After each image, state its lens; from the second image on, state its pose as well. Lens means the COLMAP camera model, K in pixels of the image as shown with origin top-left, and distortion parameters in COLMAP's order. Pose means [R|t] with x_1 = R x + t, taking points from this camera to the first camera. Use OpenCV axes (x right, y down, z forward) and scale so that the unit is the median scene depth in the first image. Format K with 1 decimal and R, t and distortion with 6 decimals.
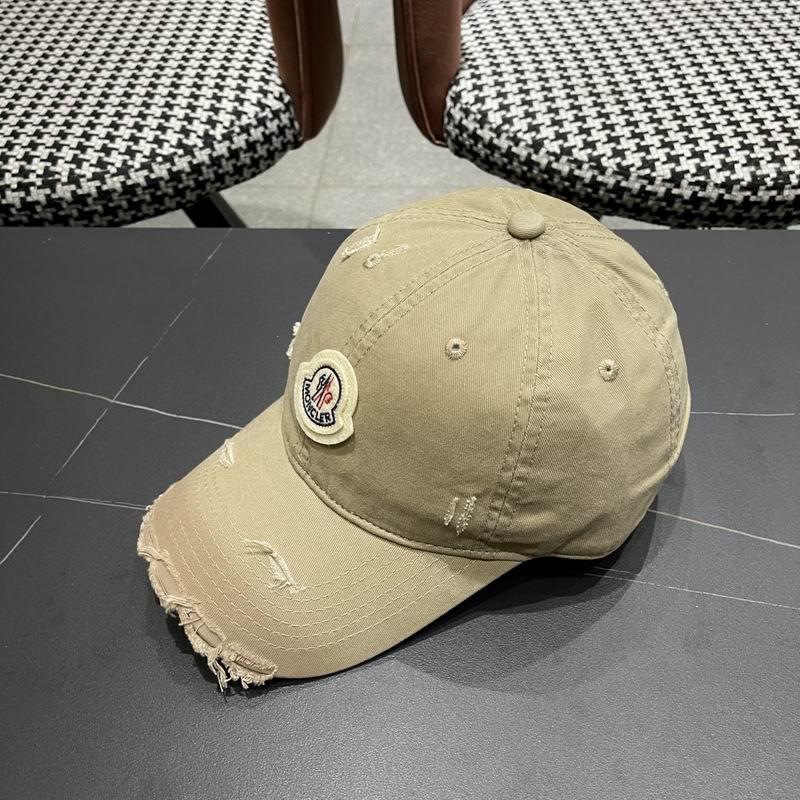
lens RADIAL K [[833.0, 0, 403.2], [0, 833.0, 410.1], [0, 0, 1]] dist [0.019240, 0.000000]
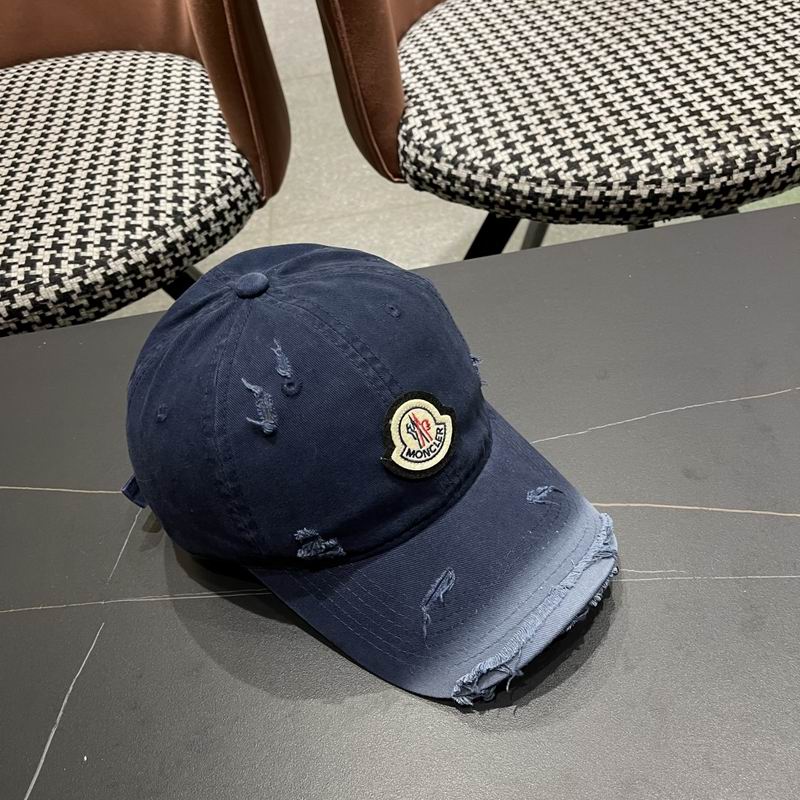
lens RADIAL K [[833.0, 0, 411.9], [0, 833.0, 401.3], [0, 0, 1]] dist [0.019240, 0.000000]
pose [[0.982653, -0.179237, 0.047604, -0.041357], [0.180035, 0.983574, -0.012992, -0.037242], [-0.044494, 0.021337, 0.998782, -0.028074]]
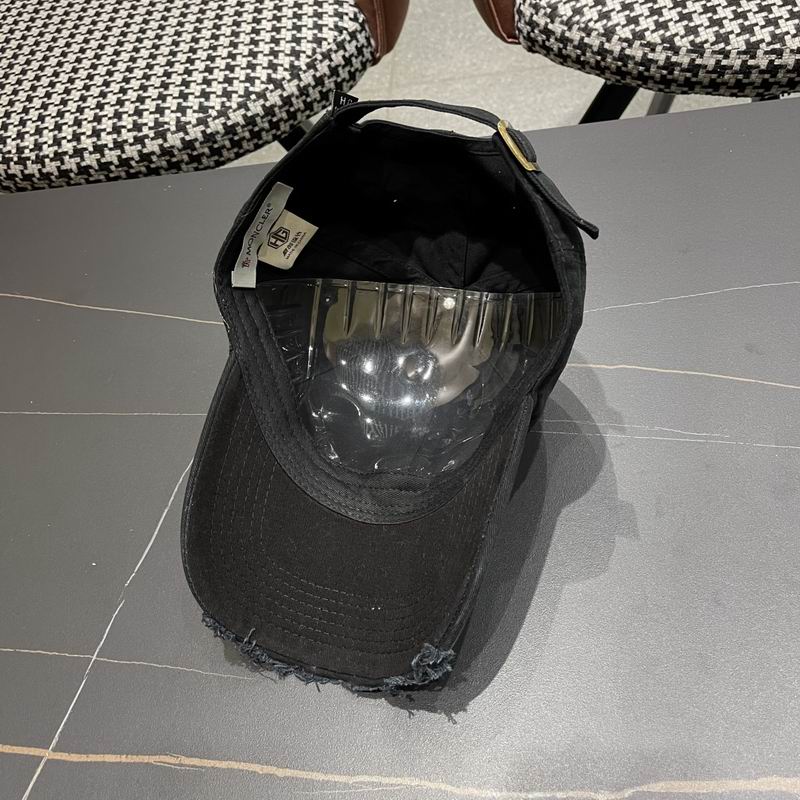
lens RADIAL K [[833.0, 0, 402.7], [0, 833.0, 402.6], [0, 0, 1]] dist [0.019240, 0.000000]
pose [[0.989161, -0.090866, -0.115341, -0.012029], [0.104255, 0.987773, 0.115914, -0.014748], [0.103398, -0.126683, 0.986540, -0.092185]]
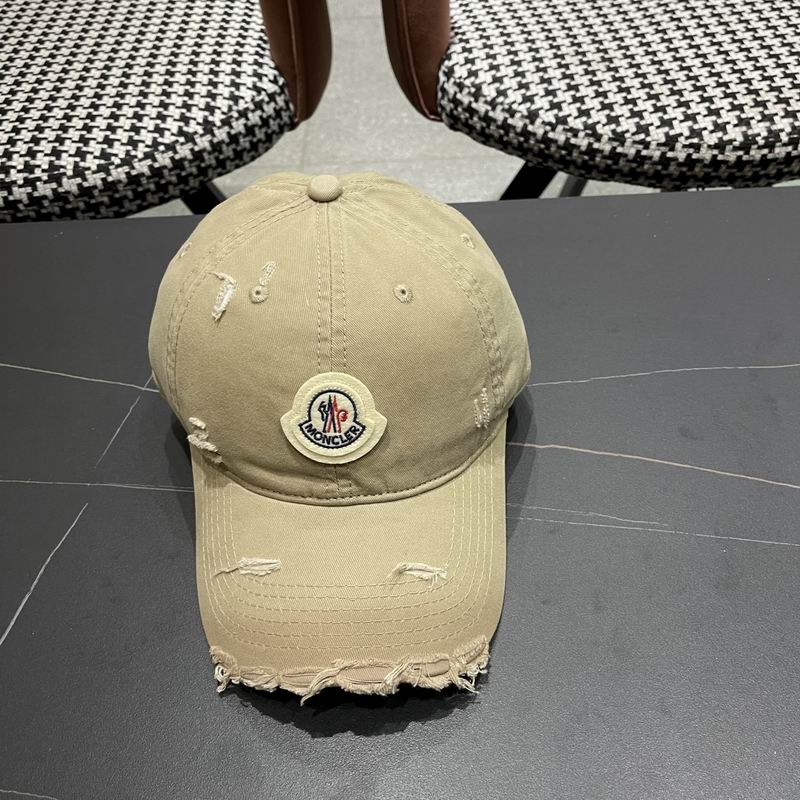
lens RADIAL K [[833.0, 0, 403.0], [0, 833.0, 403.1], [0, 0, 1]] dist [0.019240, 0.000000]
pose [[0.998187, -0.056309, 0.021269, -0.038130], [0.055777, 0.998135, 0.024807, -0.000589], [-0.022626, -0.023576, 0.999466, -0.024773]]
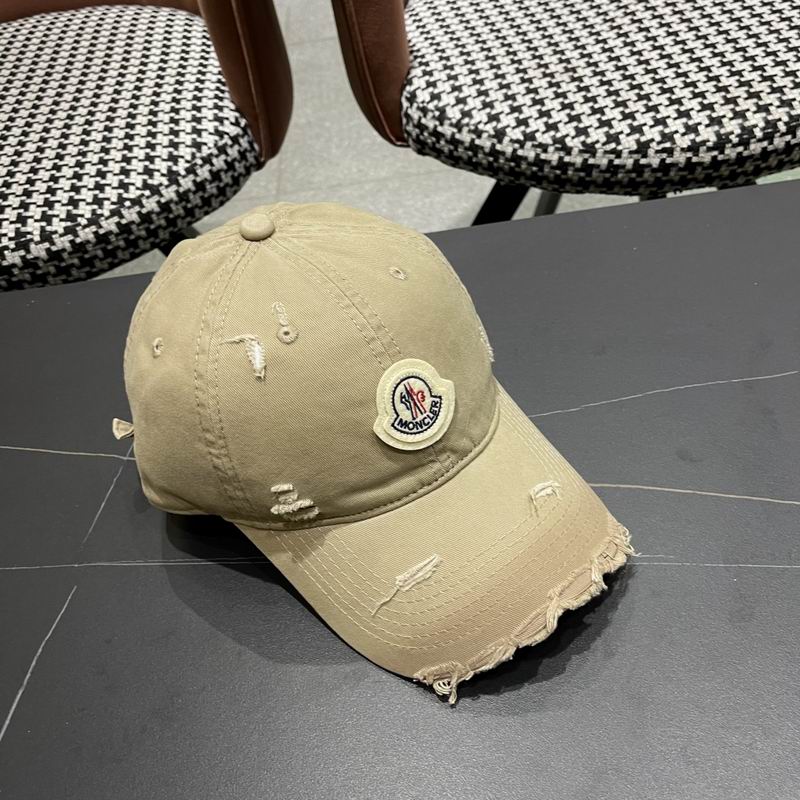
lens RADIAL K [[833.0, 0, 396.7], [0, 833.0, 406.4], [0, 0, 1]] dist [0.019240, 0.000000]
pose [[0.988800, -0.148925, 0.009800, -0.019484], [0.148731, 0.988710, 0.018195, -0.030559], [-0.012399, -0.016534, 0.999786, -0.004924]]
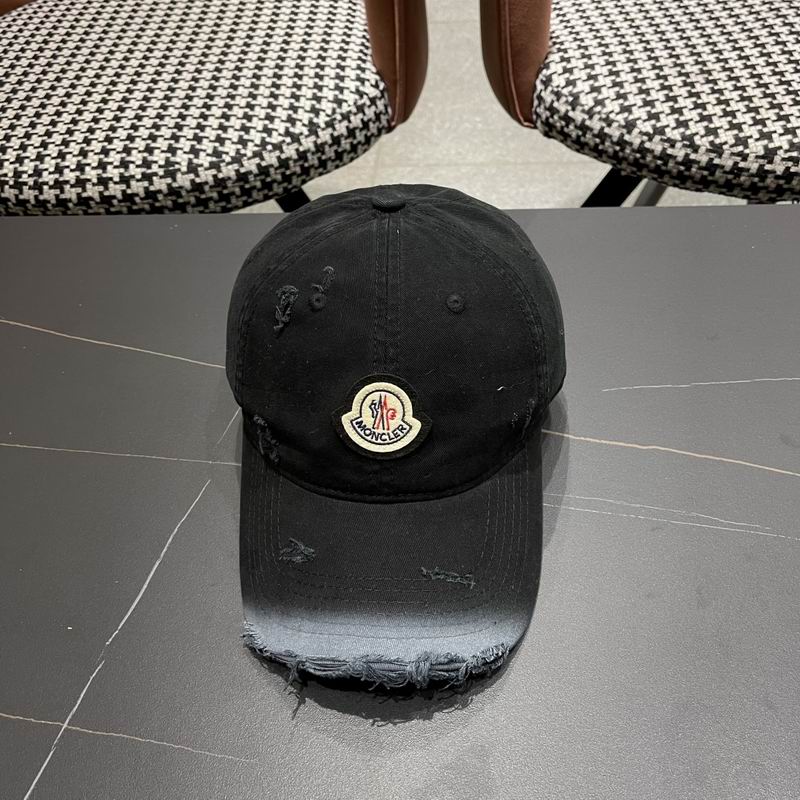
lens RADIAL K [[833.0, 0, 397.1], [0, 833.0, 400.4], [0, 0, 1]] dist [0.019240, 0.000000]
pose [[0.999320, -0.011599, -0.035013, -0.094523], [0.012231, 0.999765, 0.017876, 0.003379], [0.034798, -0.018292, 0.999227, -0.056679]]
